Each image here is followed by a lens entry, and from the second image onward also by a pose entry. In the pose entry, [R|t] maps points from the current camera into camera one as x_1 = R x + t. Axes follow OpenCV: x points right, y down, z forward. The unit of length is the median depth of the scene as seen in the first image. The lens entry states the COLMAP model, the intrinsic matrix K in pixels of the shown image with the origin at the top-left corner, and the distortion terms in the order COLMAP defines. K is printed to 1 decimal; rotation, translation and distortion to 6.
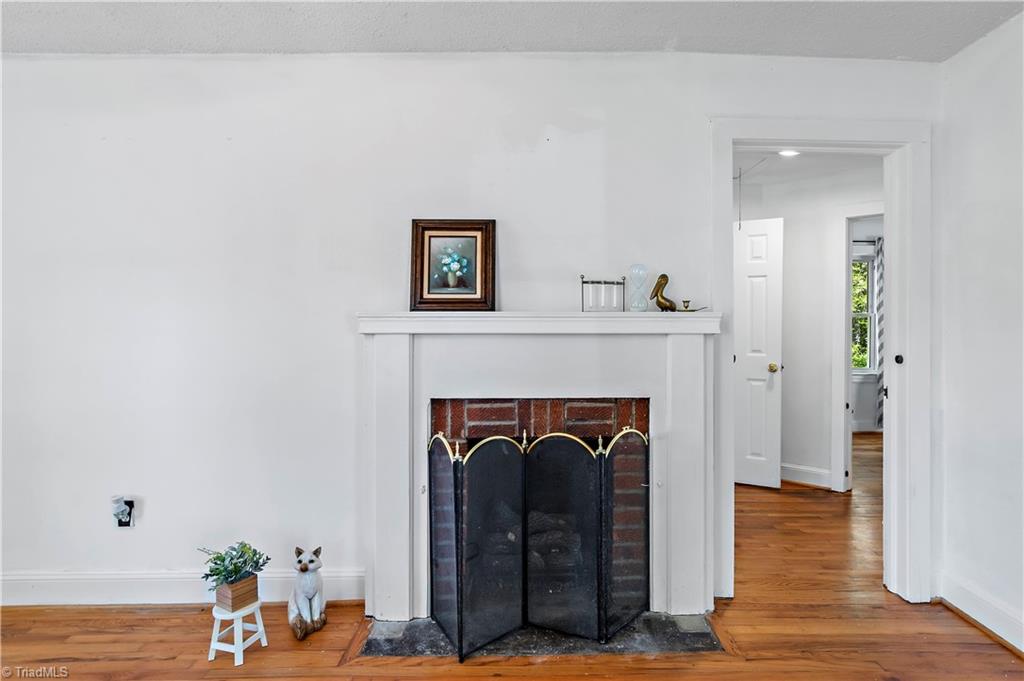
lens RADIAL K [[555.4, 0, 538.5], [0, 555.4, 319.3], [0, 0, 1]] dist [0.000266, -0.003105]
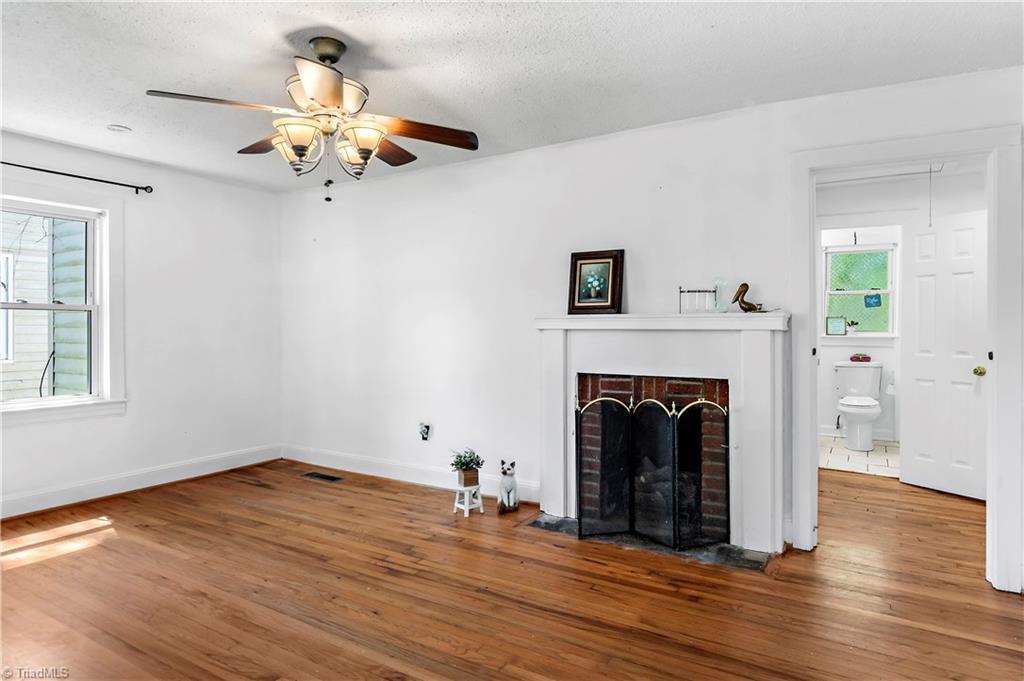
lens RADIAL K [[584.1, 0, 534.8], [0, 584.1, 321.4], [0, 0, 1]] dist [0.004437, -0.001305]
pose [[0.853894, -0.004753, -0.520425, 0.523055], [0.003288, 0.999988, -0.003737, 0.009275], [0.520436, 0.001480, 0.853899, -0.401686]]
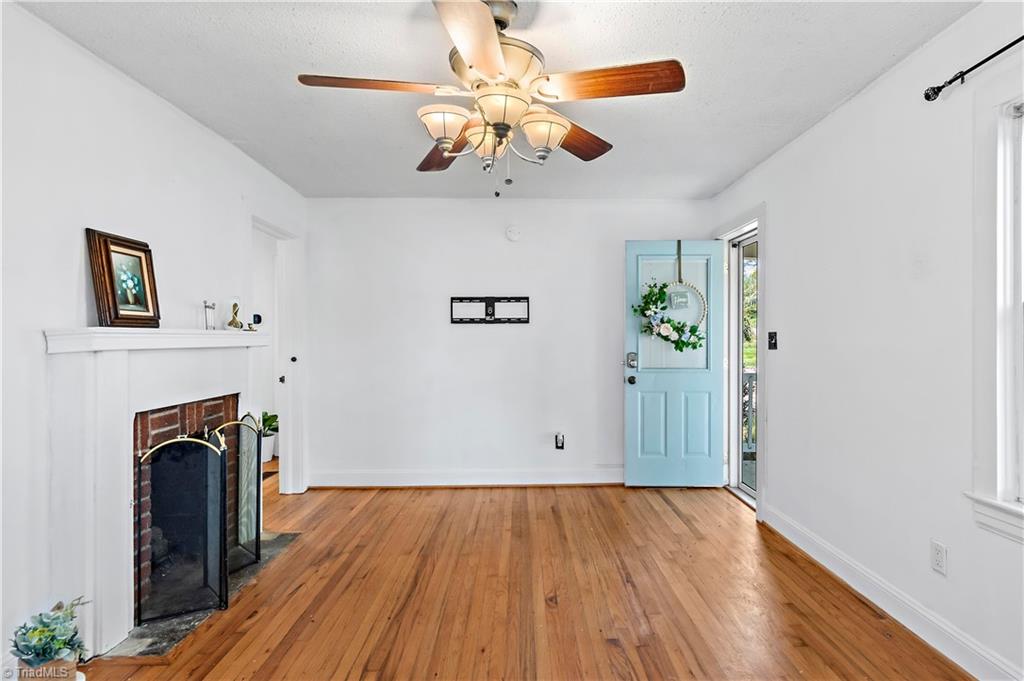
lens RADIAL K [[563.1, 0, 544.4], [0, 563.1, 326.9], [0, 0, 1]] dist [-0.019320, -0.000565]
pose [[-0.025016, 0.019790, 0.999491, -1.223093], [0.000738, 0.999804, -0.019777, 0.005120], [-0.999687, 0.000243, -0.025025, 0.268606]]
